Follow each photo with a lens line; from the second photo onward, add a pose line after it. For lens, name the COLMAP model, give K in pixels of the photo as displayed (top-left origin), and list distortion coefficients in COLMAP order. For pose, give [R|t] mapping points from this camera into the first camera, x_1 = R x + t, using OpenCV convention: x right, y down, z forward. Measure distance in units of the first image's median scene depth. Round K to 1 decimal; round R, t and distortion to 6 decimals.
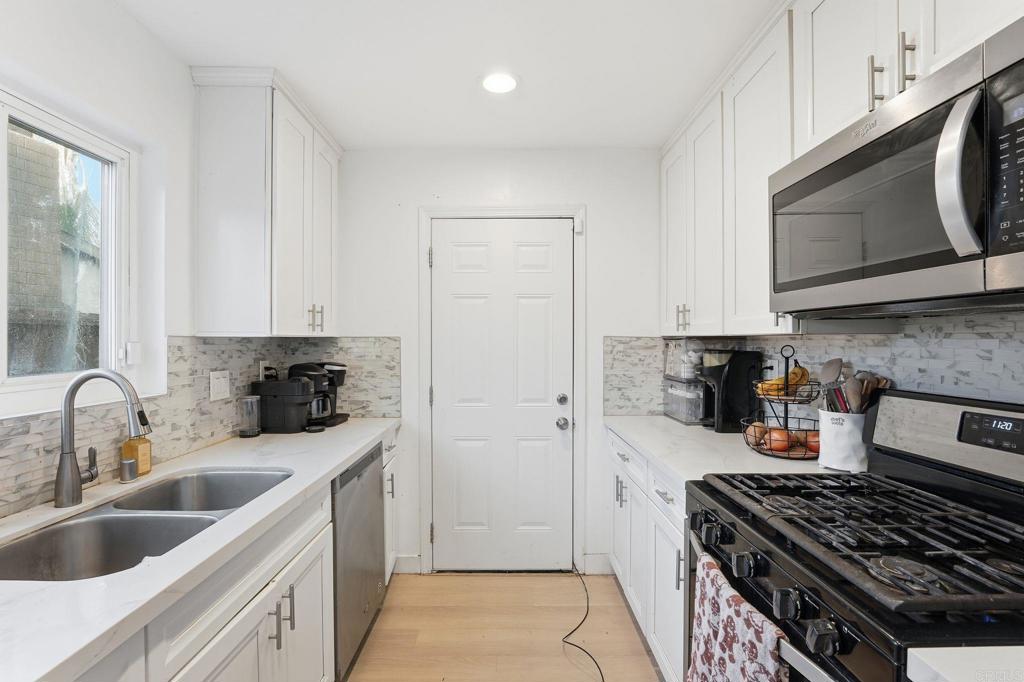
lens RADIAL K [[454.1, 0, 508.9], [0, 454.1, 345.8], [0, 0, 1]] dist [-0.020014, 0.001417]
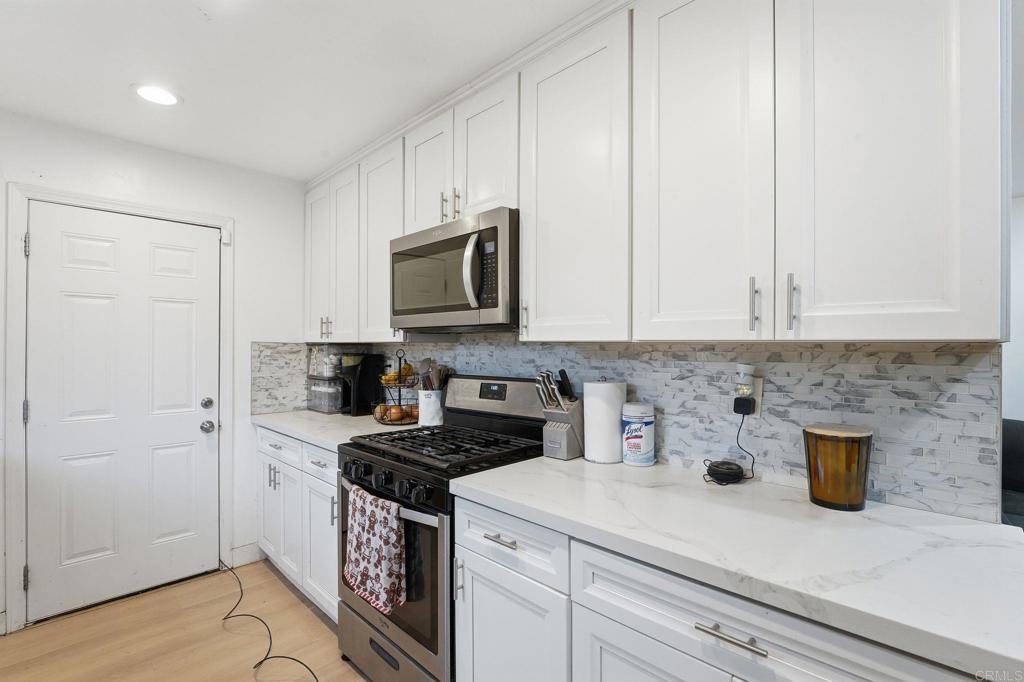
lens RADIAL K [[454.1, 0, 510.0], [0, 454.1, 344.7], [0, 0, 1]] dist [-0.020014, 0.001417]
pose [[0.701509, 0.005990, 0.712636, -0.184979], [0.005388, 0.999892, -0.013708, 0.005437], [-0.712640, 0.013456, 0.701400, -0.292312]]
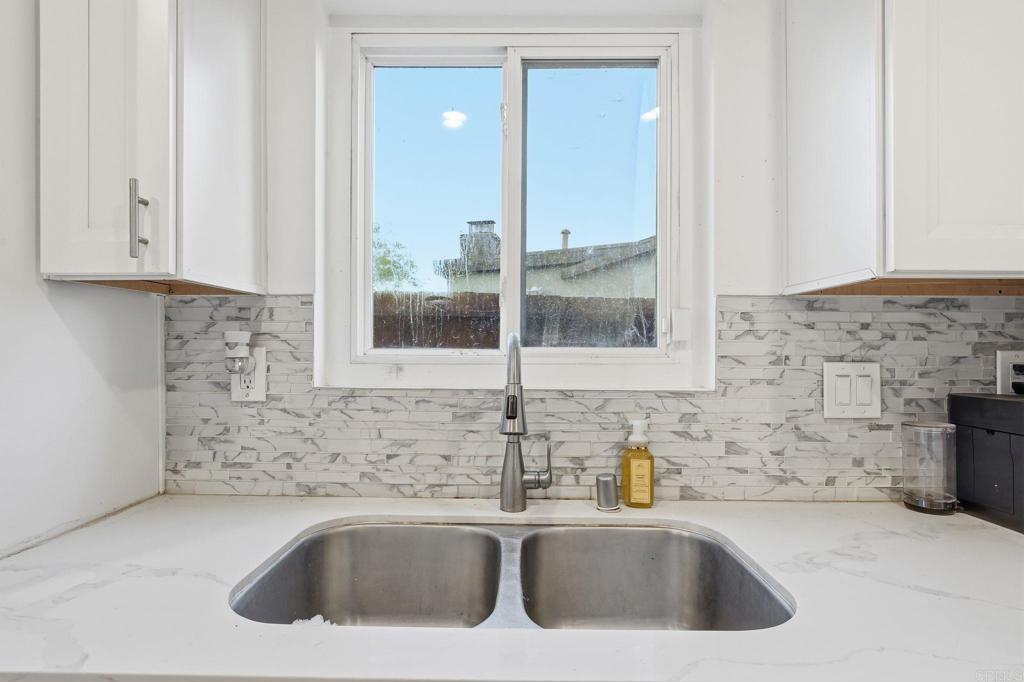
lens RADIAL K [[529.3, 0, 516.9], [0, 529.3, 343.8], [0, 0, 1]] dist [0.002023, 0.000802]
pose [[0.003444, -0.016994, -0.999850, -0.039705], [-0.016557, 0.999718, -0.017049, 0.055621], [0.999857, 0.016613, 0.003161, 0.665247]]
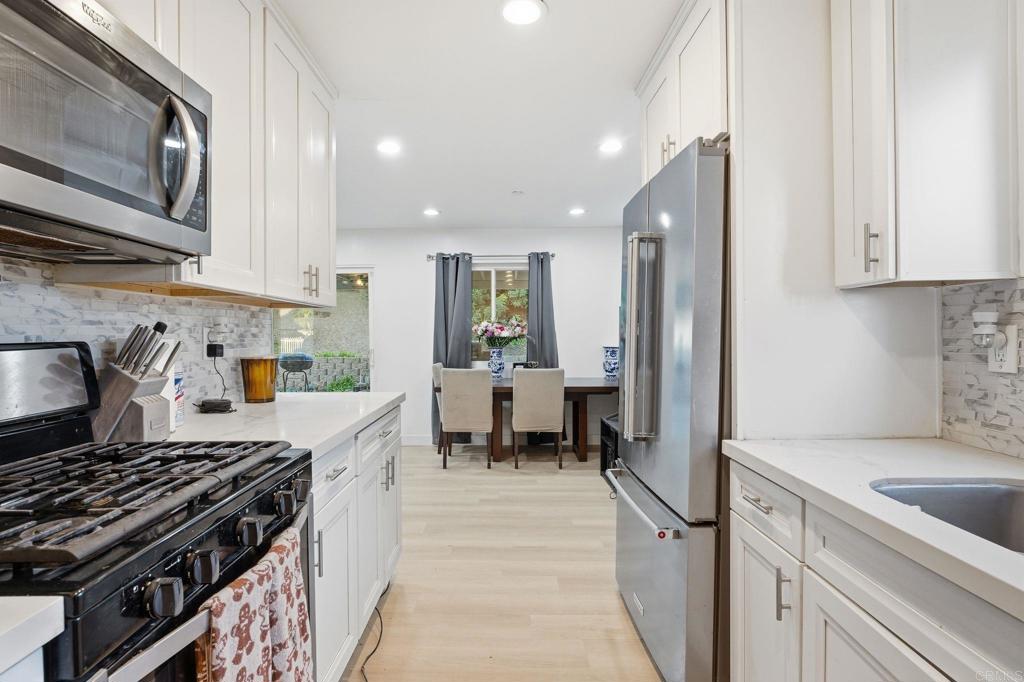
lens RADIAL K [[454.1, 0, 508.3], [0, 454.1, 335.2], [0, 0, 1]] dist [-0.020014, 0.001417]
pose [[-0.999935, 0.003355, -0.010895, 0.019206], [0.003154, 0.999824, 0.018470, 0.053843], [0.010955, 0.018435, -0.999770, 0.999052]]
